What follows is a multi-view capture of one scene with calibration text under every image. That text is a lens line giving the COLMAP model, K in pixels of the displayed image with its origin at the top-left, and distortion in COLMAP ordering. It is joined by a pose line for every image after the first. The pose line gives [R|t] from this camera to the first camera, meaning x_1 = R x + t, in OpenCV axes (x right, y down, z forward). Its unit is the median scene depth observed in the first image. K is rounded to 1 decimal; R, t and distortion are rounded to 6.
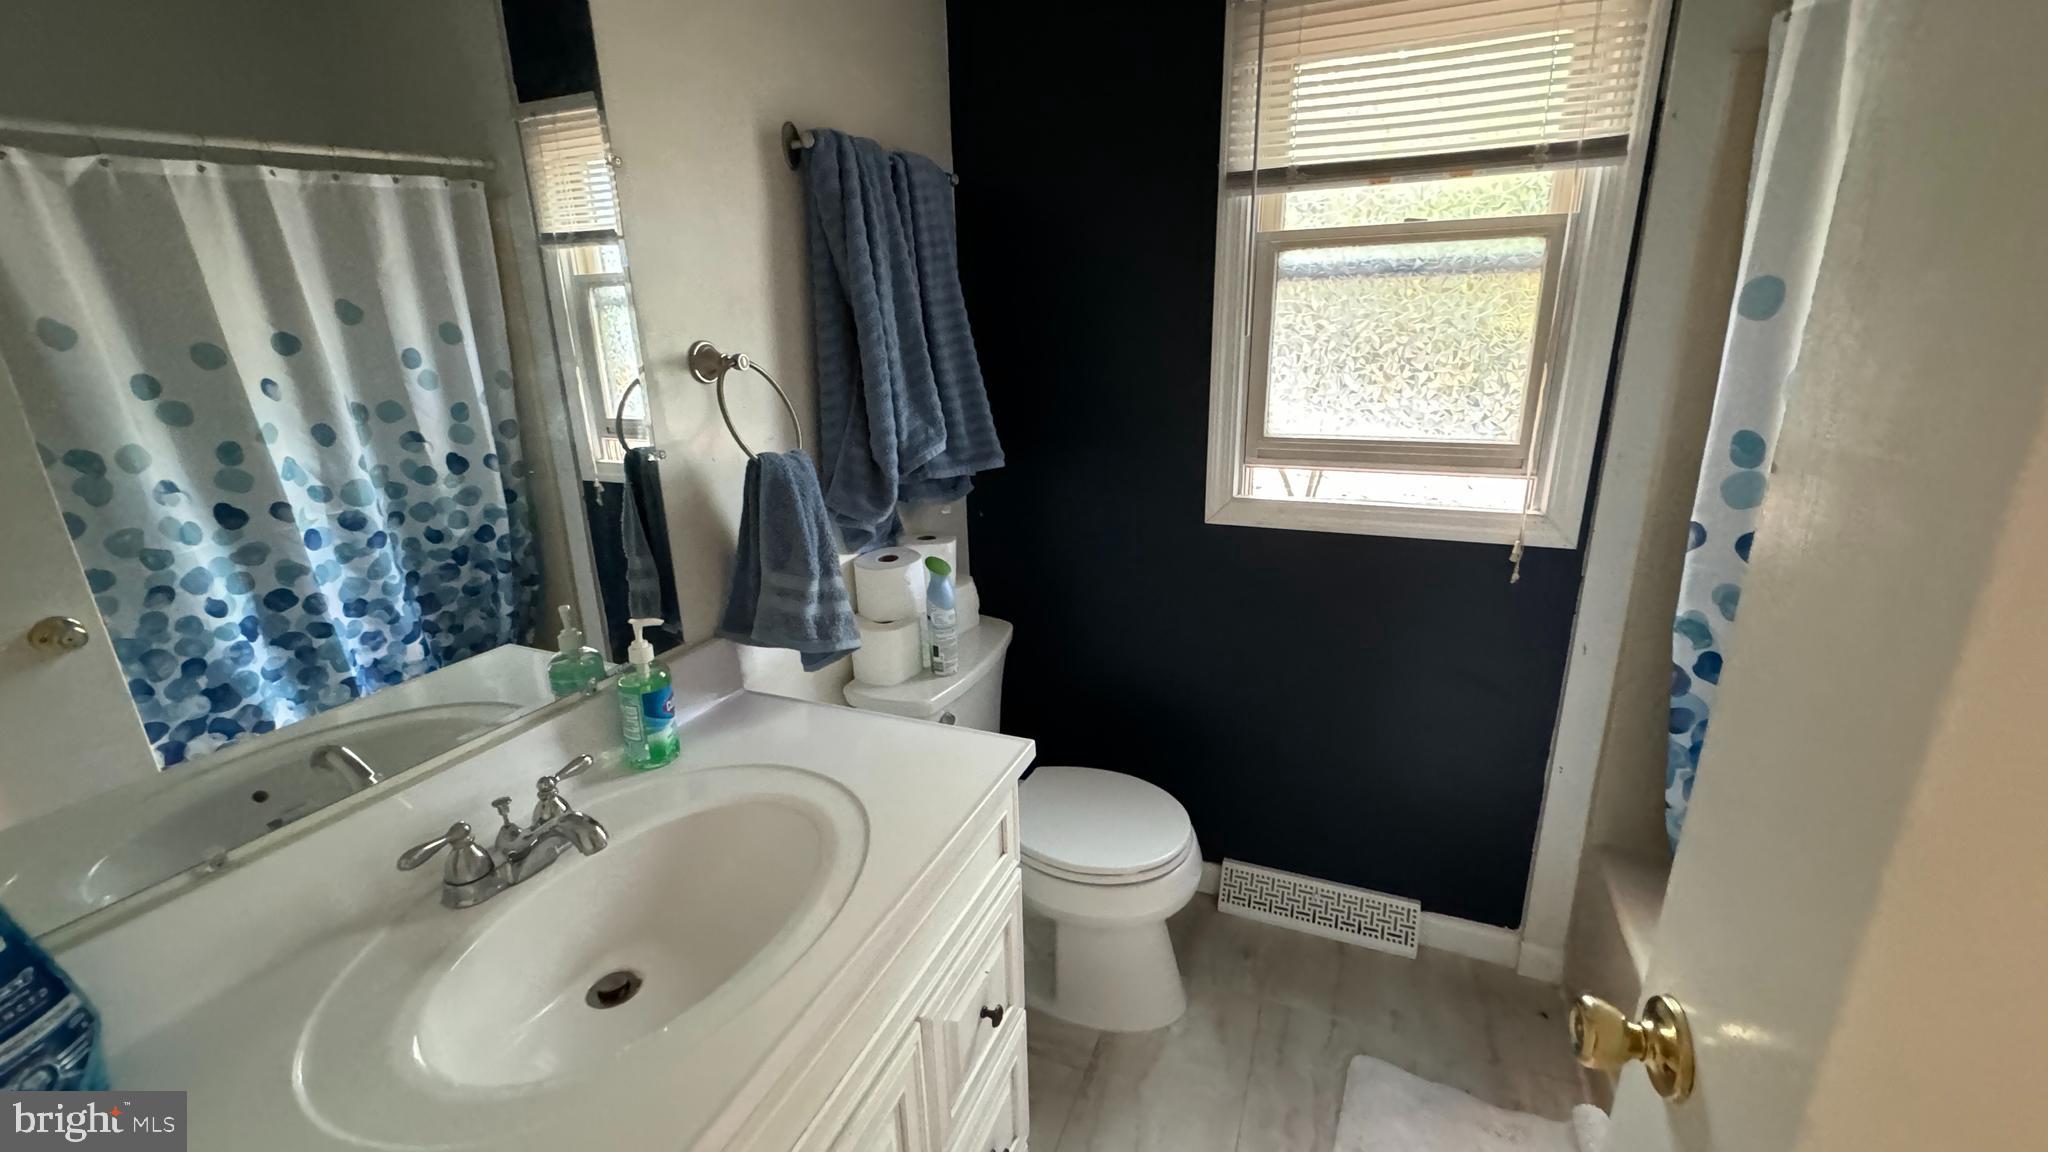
lens RADIAL K [[815.1, 0, 1022.4], [0, 815.1, 576.0], [0, 0, 1]] dist [-0.002993, -0.000437]
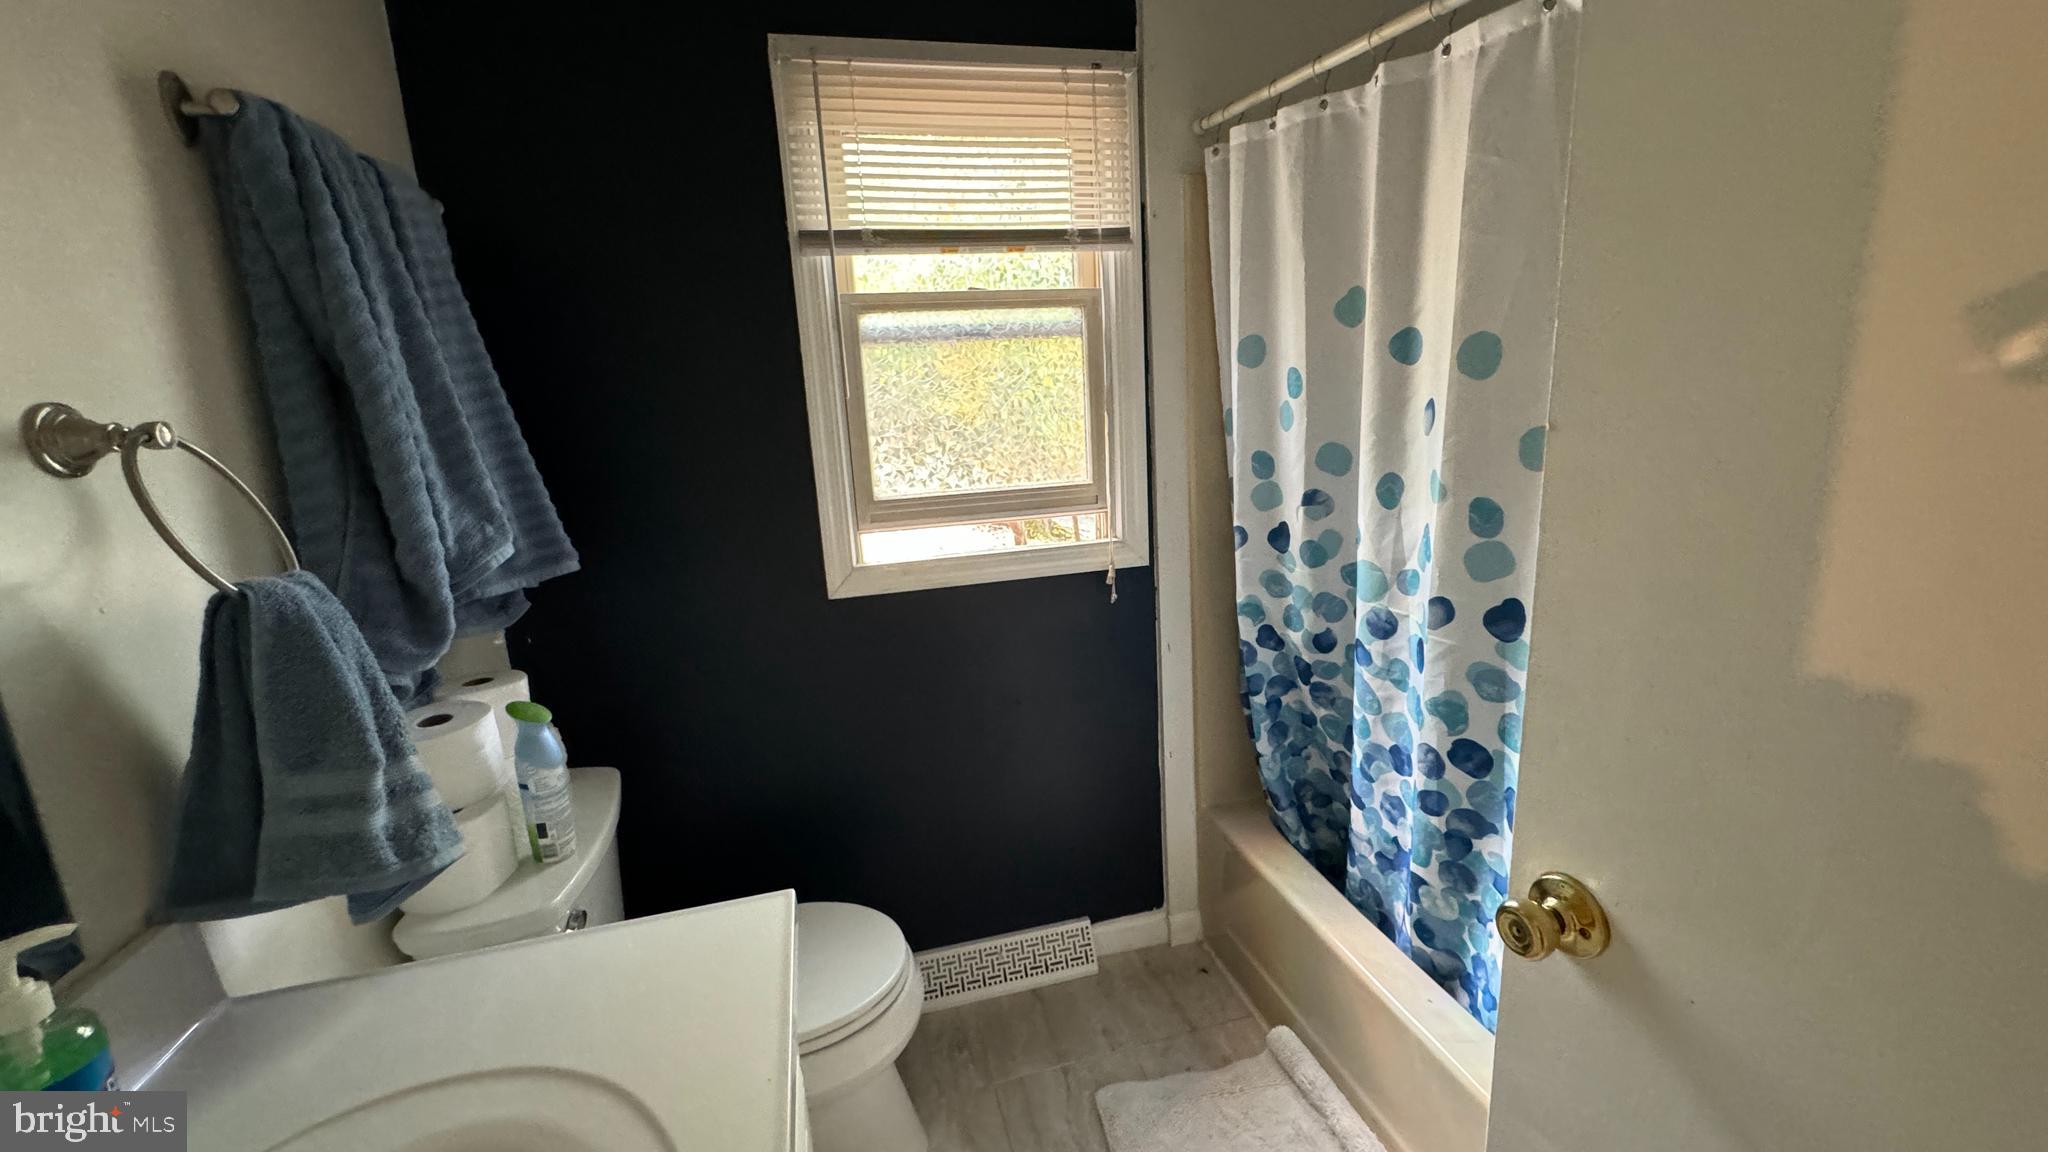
lens RADIAL K [[815.8, 0, 1024.0], [0, 815.8, 576.0], [0, 0, 1]] dist [-0.001343, 0.000232]
pose [[0.794999, -0.148078, 0.588260, -0.169066], [0.211432, 0.976577, -0.039912, -0.008793], [-0.568571, 0.156107, 0.807686, 0.154329]]
